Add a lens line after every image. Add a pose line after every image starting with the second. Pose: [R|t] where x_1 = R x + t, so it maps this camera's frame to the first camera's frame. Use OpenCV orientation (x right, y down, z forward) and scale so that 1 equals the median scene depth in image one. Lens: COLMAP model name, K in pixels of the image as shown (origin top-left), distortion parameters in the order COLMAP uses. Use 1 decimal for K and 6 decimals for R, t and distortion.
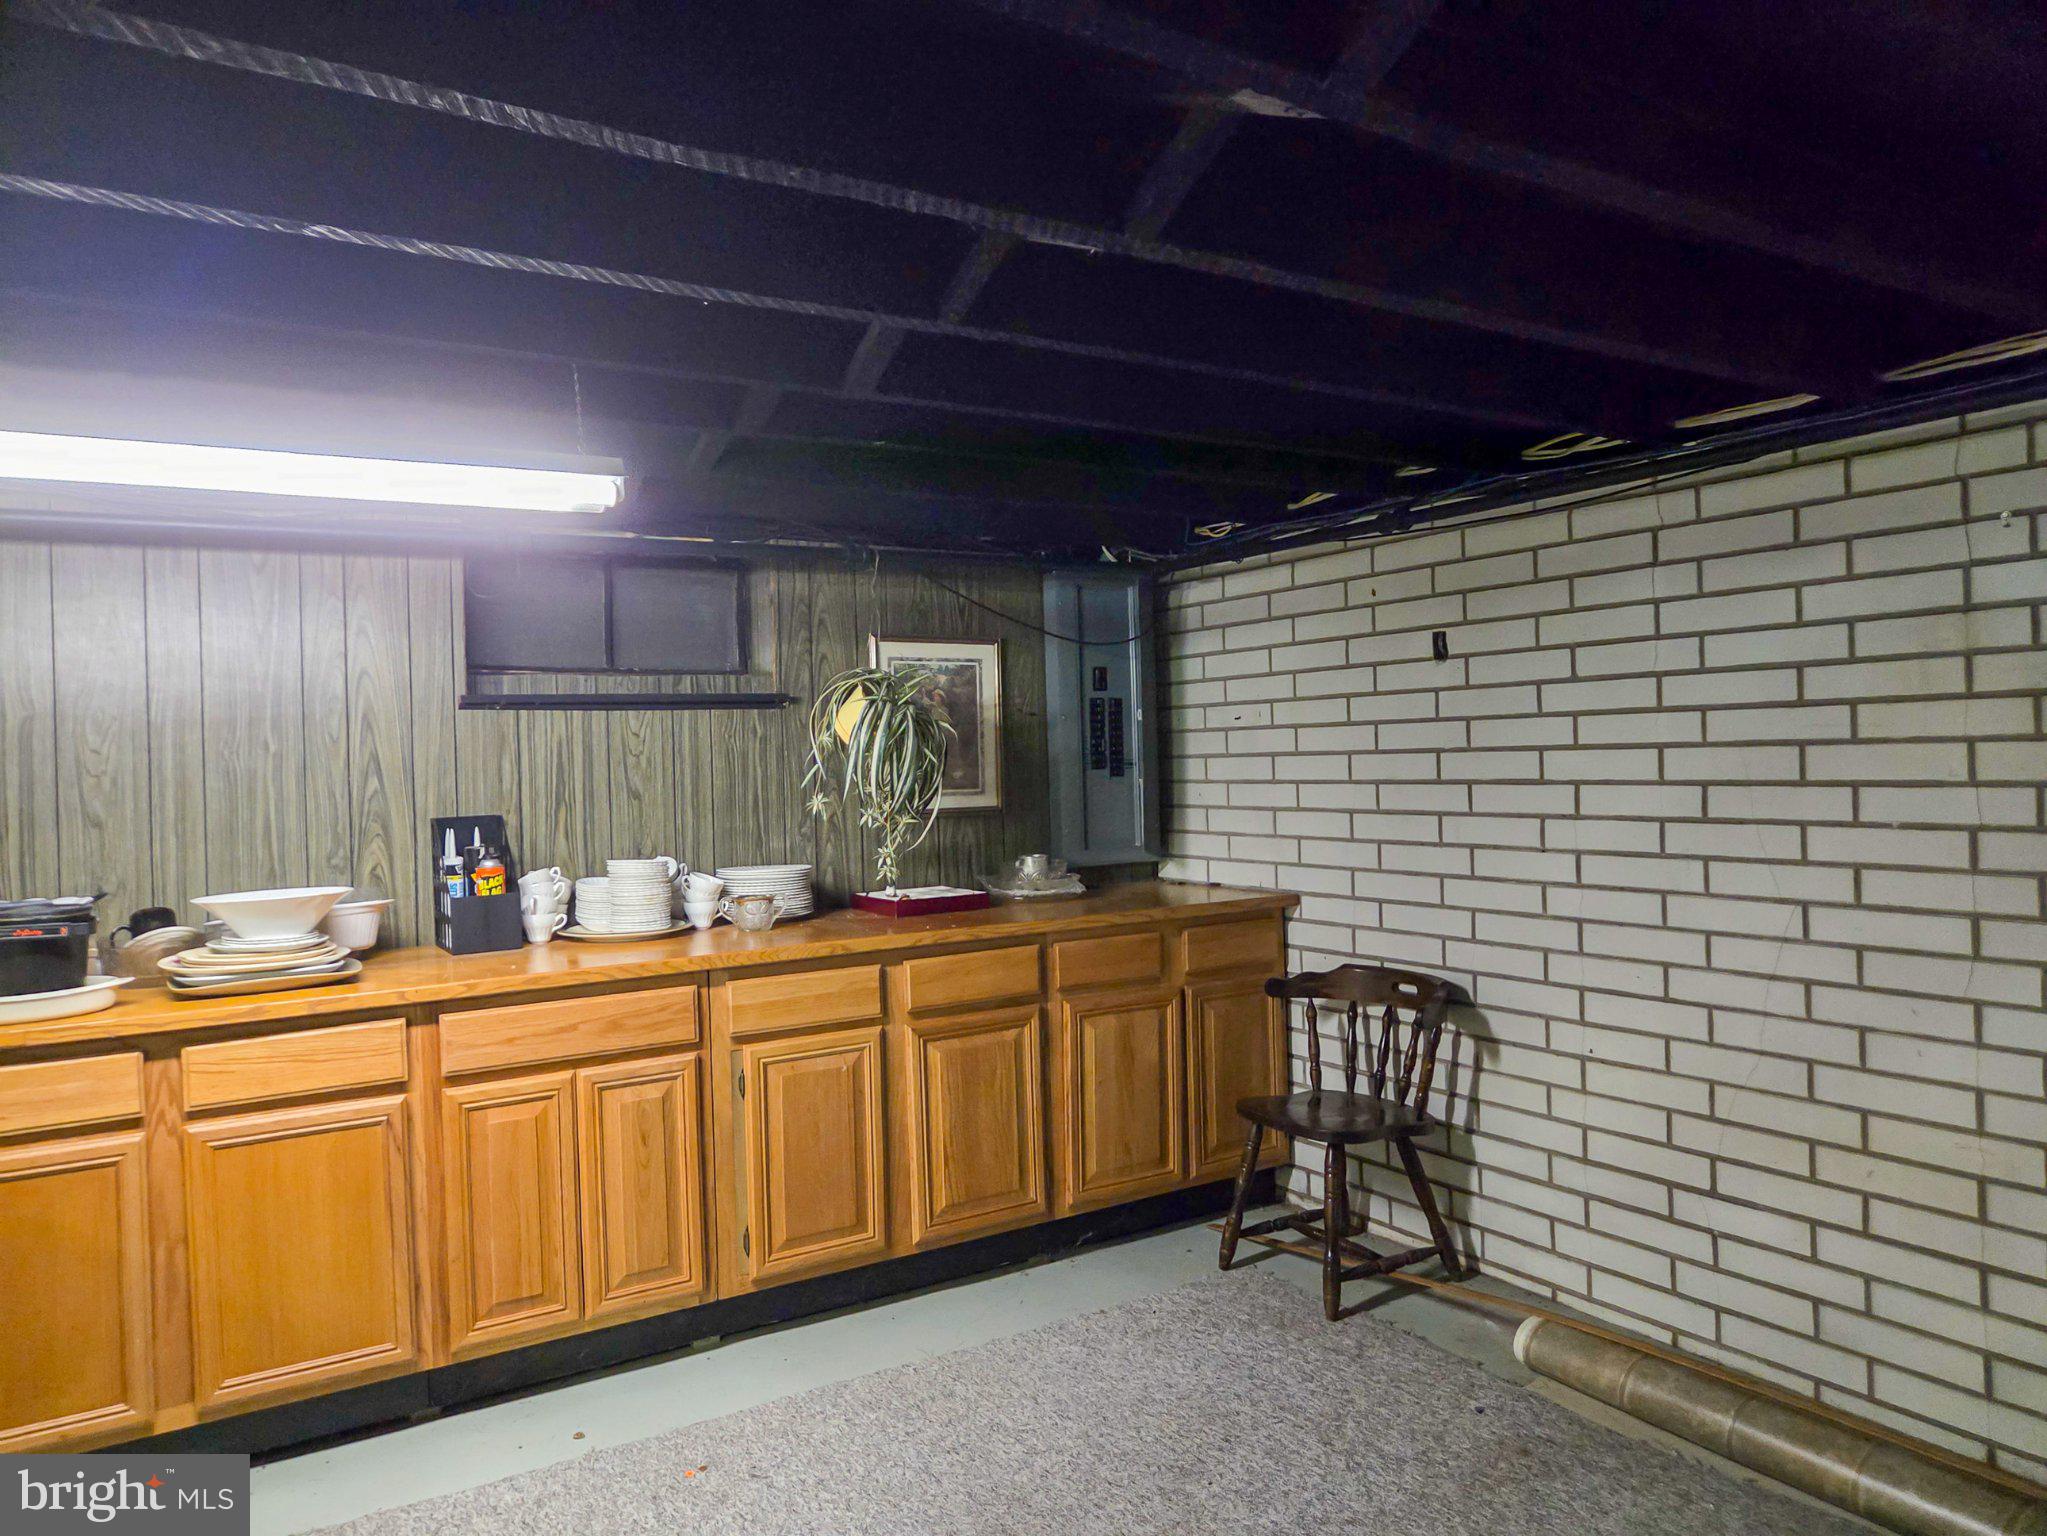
lens RADIAL K [[1409.7, 0, 1031.1], [0, 1409.7, 769.9], [0, 0, 1]] dist [0.003710, 0.000158]
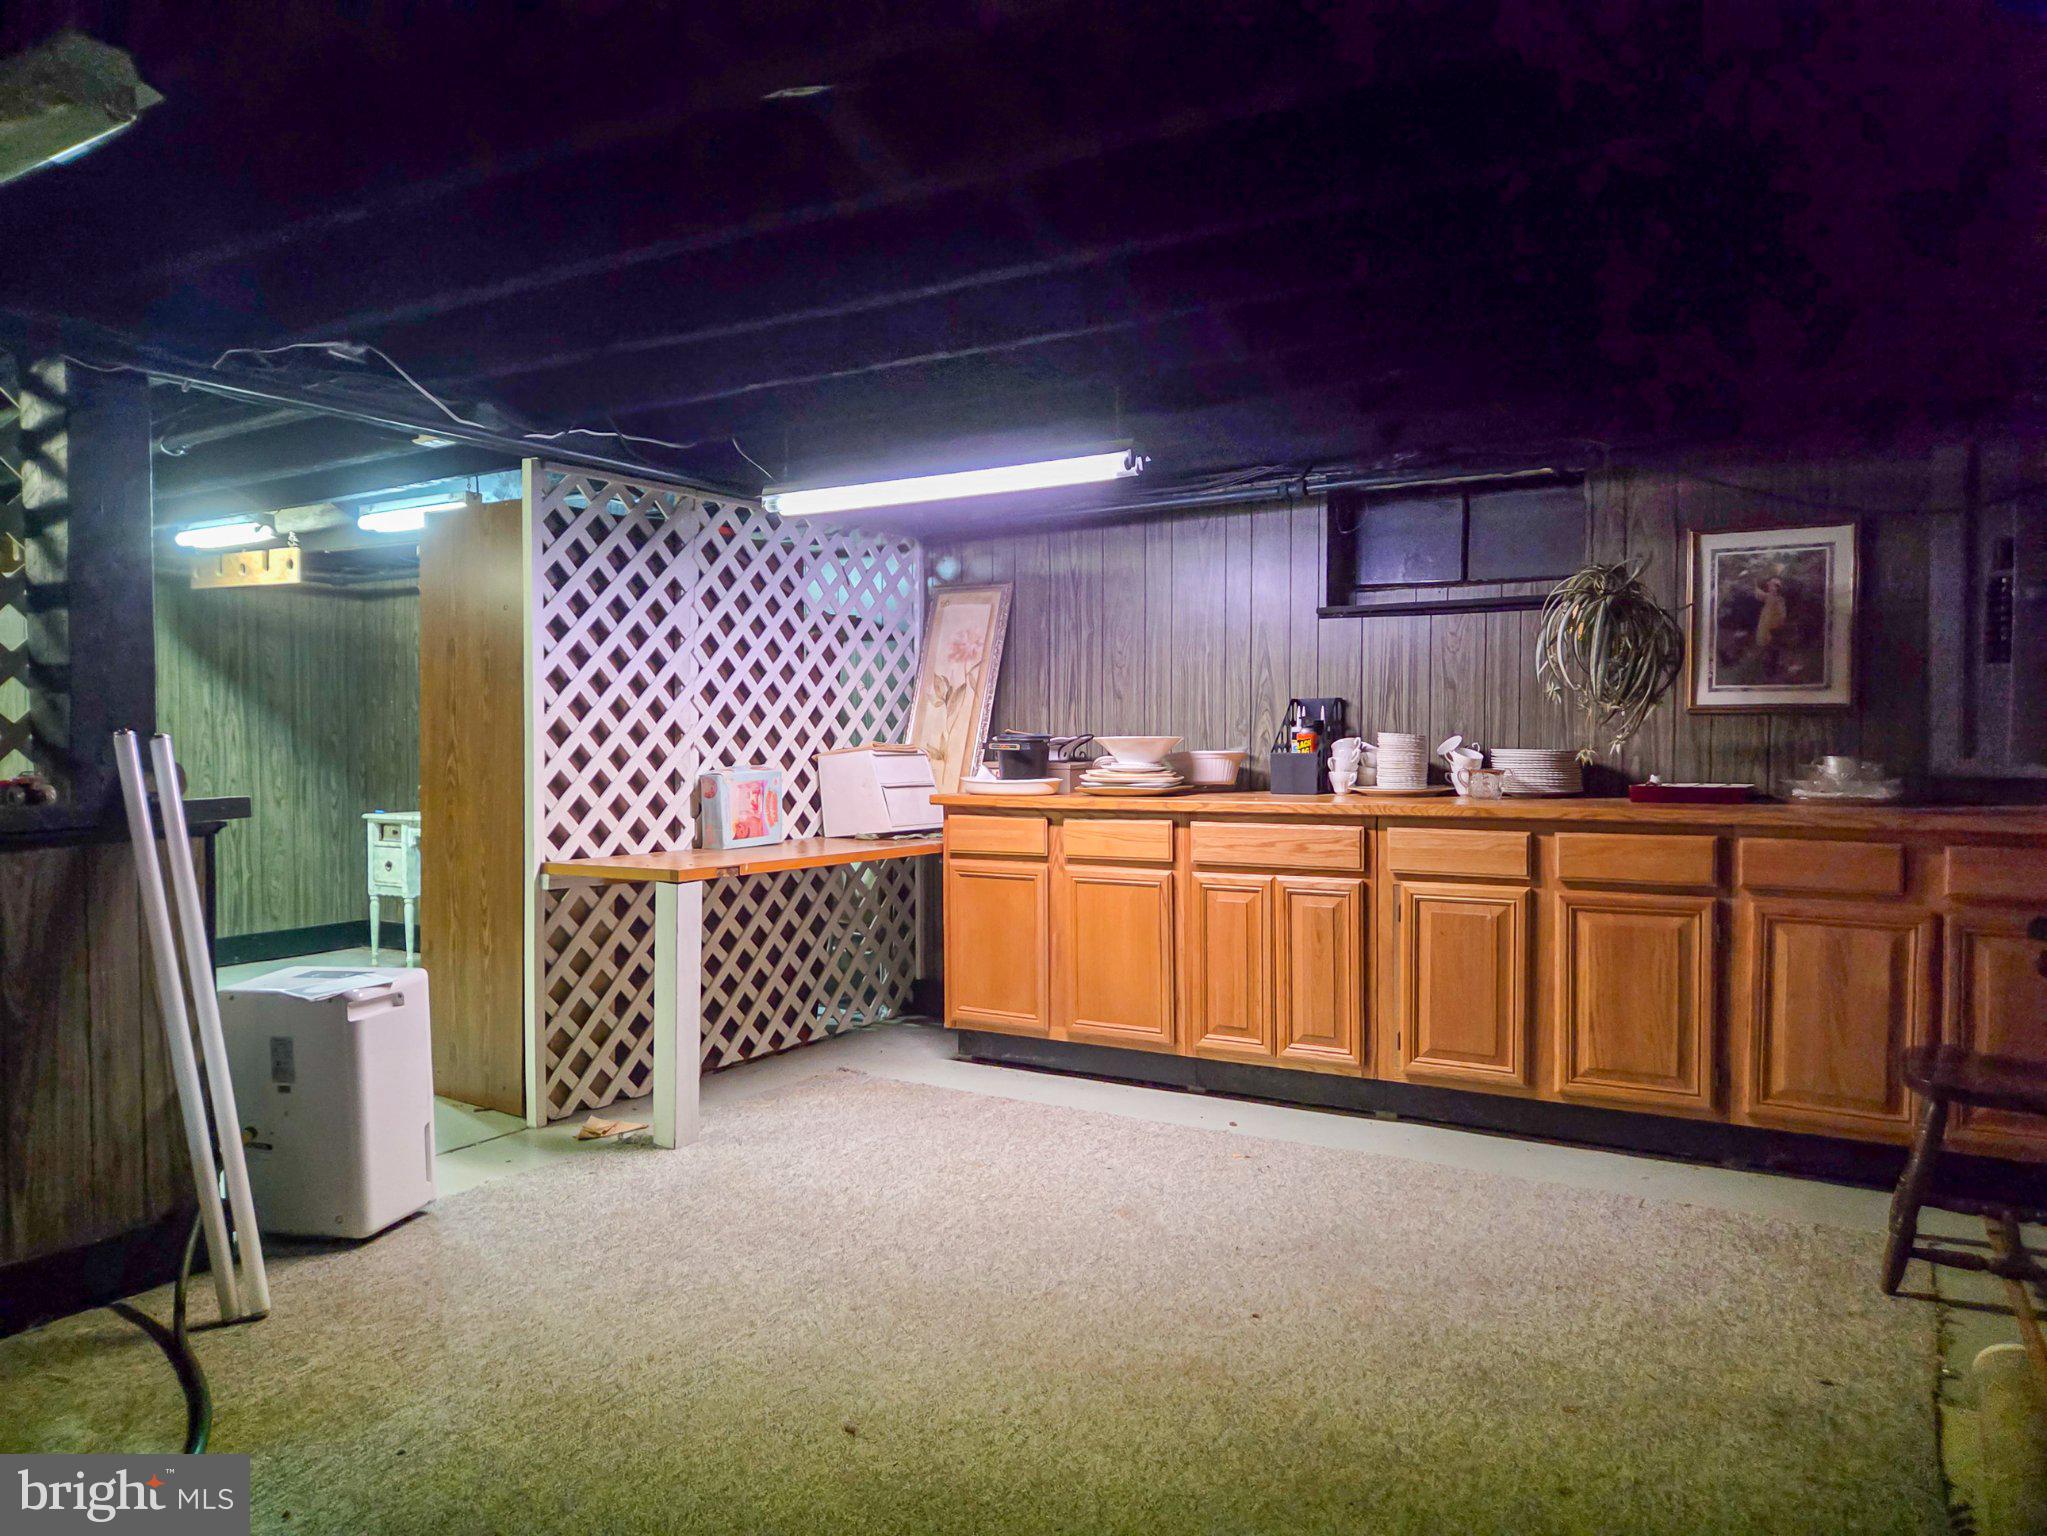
lens RADIAL K [[1409.7, 0, 1031.1], [0, 1409.7, 769.9], [0, 0, 1]] dist [0.003710, 0.000158]
pose [[0.446346, 0.051080, -0.893402, 0.700996], [-0.017118, 0.998674, 0.048547, 0.041951], [0.894697, -0.006376, 0.446628, 0.155516]]
